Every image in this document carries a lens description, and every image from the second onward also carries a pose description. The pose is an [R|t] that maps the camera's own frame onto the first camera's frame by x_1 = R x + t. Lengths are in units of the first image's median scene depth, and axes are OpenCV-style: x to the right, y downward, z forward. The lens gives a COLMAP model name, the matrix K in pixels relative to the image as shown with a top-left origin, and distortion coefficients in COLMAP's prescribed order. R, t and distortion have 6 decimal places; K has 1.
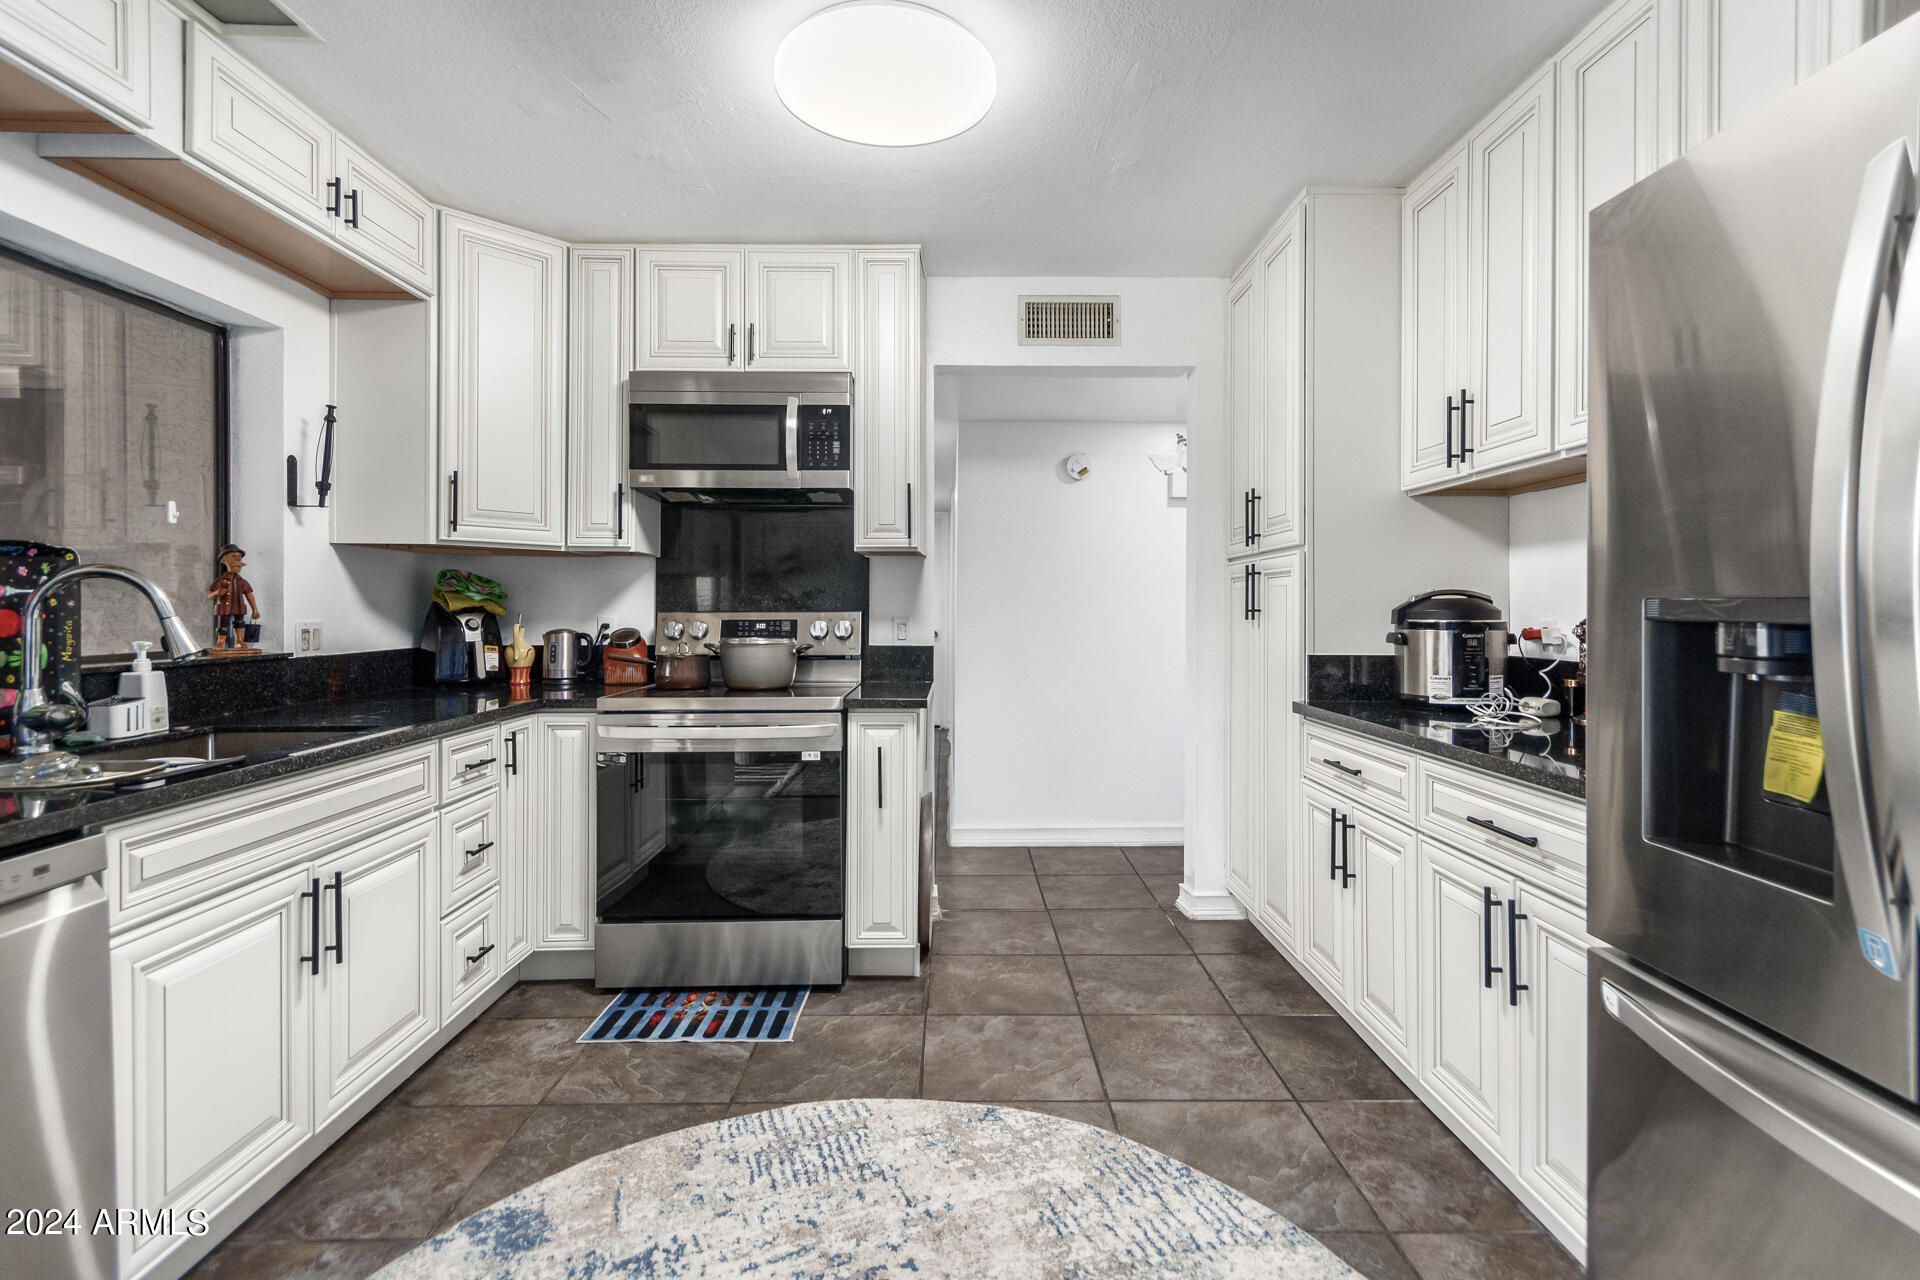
lens RADIAL K [[913.6, 0, 965.4], [0, 913.6, 608.2], [0, 0, 1]] dist [0.012119, -0.003306]
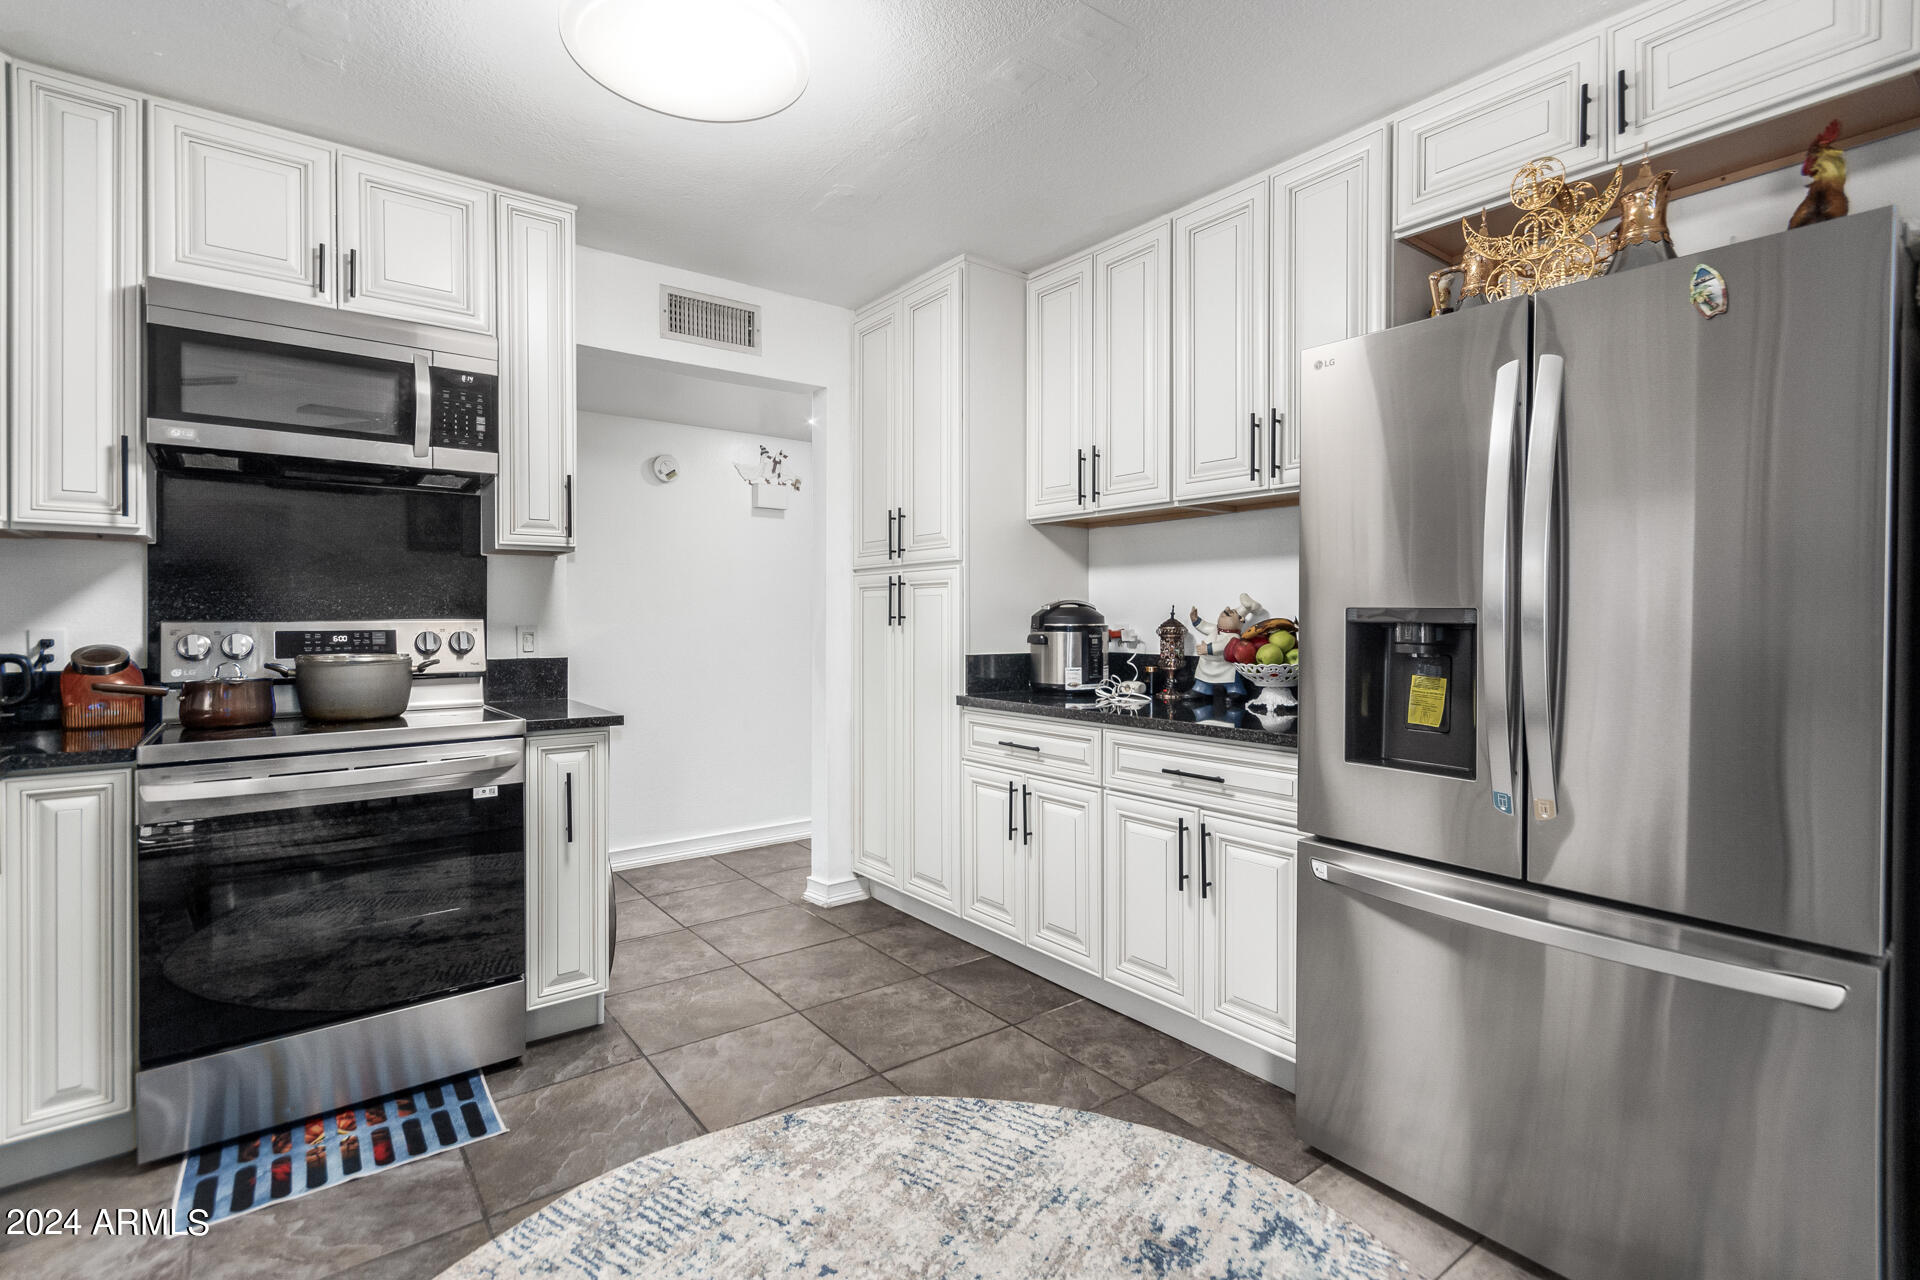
lens RADIAL K [[913.6, 0, 963.0], [0, 913.6, 621.4], [0, 0, 1]] dist [0.012119, -0.003306]
pose [[0.794191, -0.005365, 0.607644, -0.337679], [0.001173, 0.999973, 0.007296, -0.000375], [-0.607667, -0.005082, 0.794176, 0.072523]]
